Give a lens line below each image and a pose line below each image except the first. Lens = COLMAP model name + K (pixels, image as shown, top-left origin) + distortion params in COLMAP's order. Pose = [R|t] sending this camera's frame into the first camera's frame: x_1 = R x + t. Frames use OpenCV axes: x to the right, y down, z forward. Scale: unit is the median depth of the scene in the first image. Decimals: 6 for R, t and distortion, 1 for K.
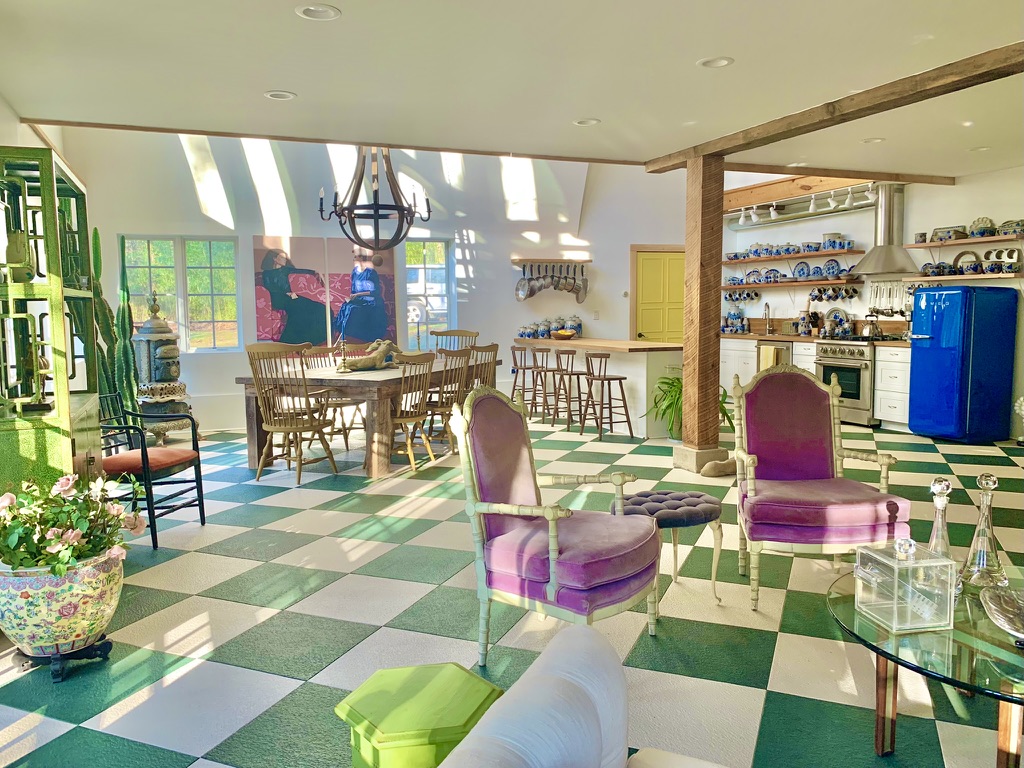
lens RADIAL K [[776.9, 0, 511.8], [0, 776.9, 383.3], [0, 0, 1]] dist [0.031731, -0.014440]
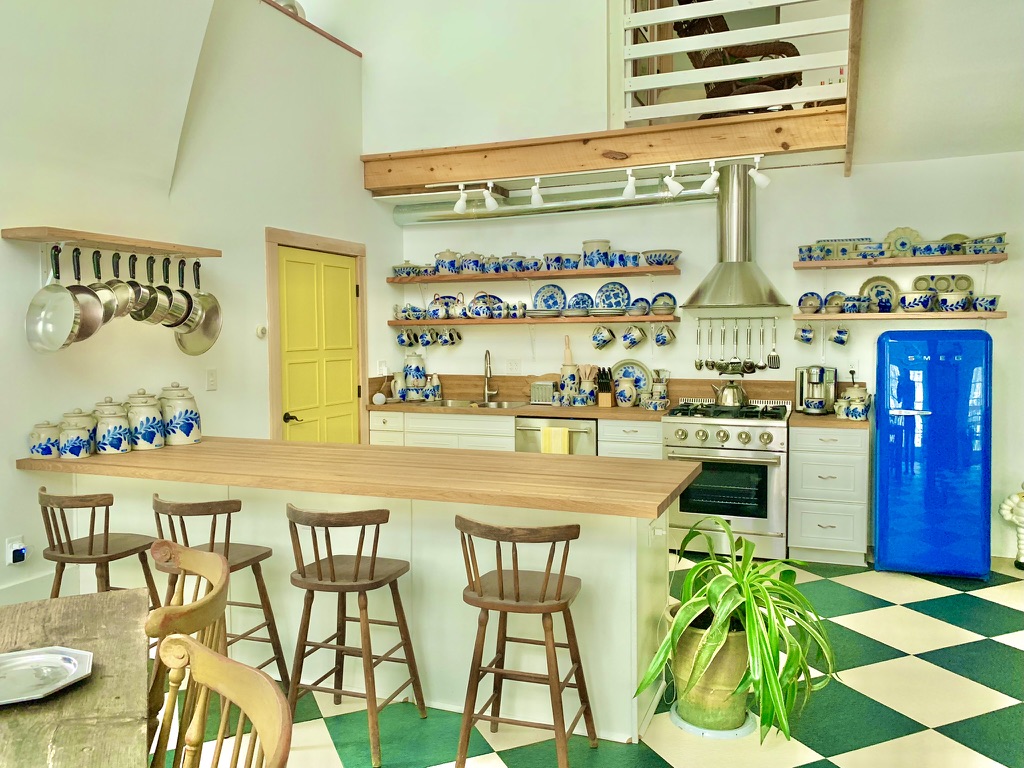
lens RADIAL K [[776.9, 0, 513.3], [0, 776.9, 382.2], [0, 0, 1]] dist [0.031731, -0.014440]
pose [[0.698810, -0.036090, 0.714396, -0.091239], [0.069578, 0.997420, -0.017672, -0.071784], [-0.711916, 0.062055, 0.699518, 0.613761]]
